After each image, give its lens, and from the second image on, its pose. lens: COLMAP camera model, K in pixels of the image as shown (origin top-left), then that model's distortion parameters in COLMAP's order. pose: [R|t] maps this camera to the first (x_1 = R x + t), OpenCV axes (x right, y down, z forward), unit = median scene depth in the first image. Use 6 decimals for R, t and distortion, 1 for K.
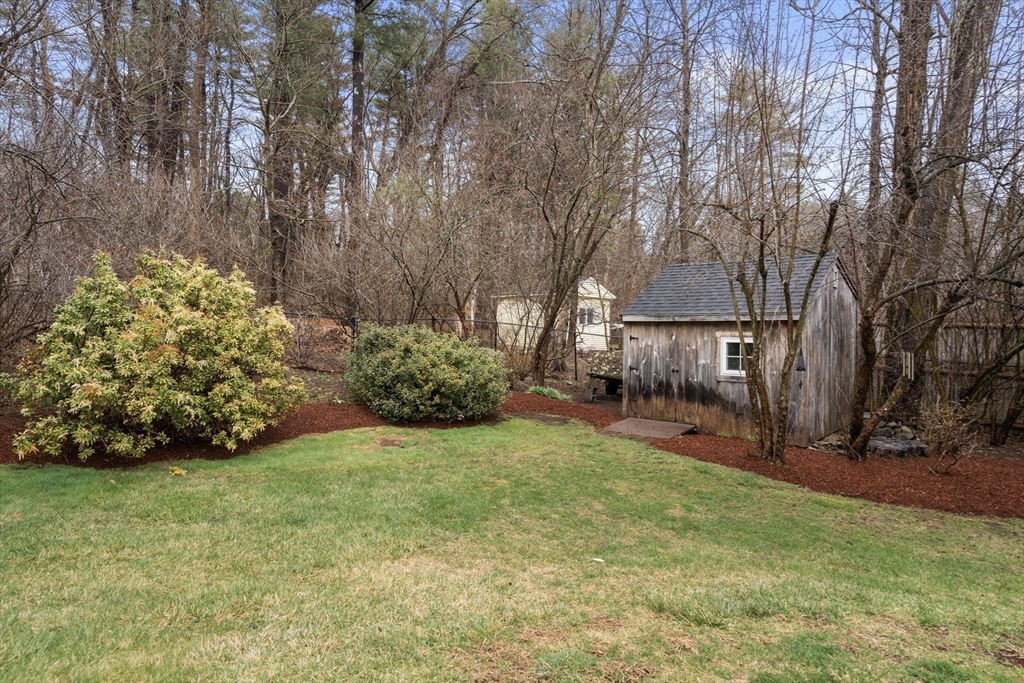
lens RADIAL K [[590.2, 0, 512.3], [0, 590.2, 337.8], [0, 0, 1]] dist [0.000813, 0.000018]
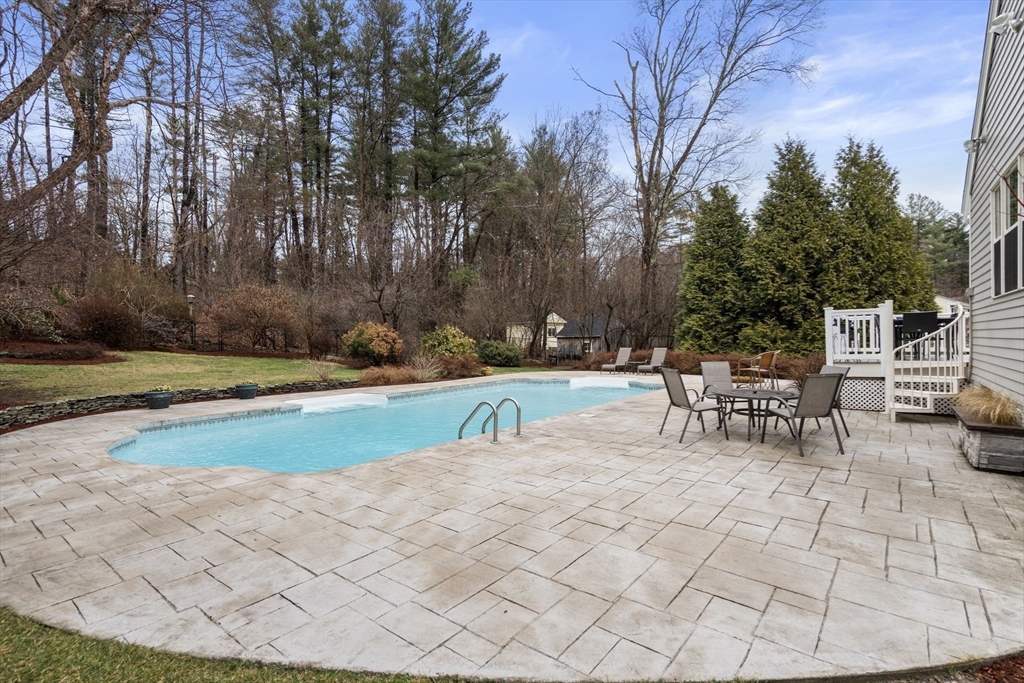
lens RADIAL K [[474.0, 0, 511.8], [0, 474.0, 340.4], [0, 0, 1]] dist [-0.003223, 0.001841]
pose [[0.999472, -0.024312, 0.021539, -0.077087], [0.024514, 0.999658, -0.009154, 0.004400], [-0.021309, 0.009677, 0.999726, -1.017454]]
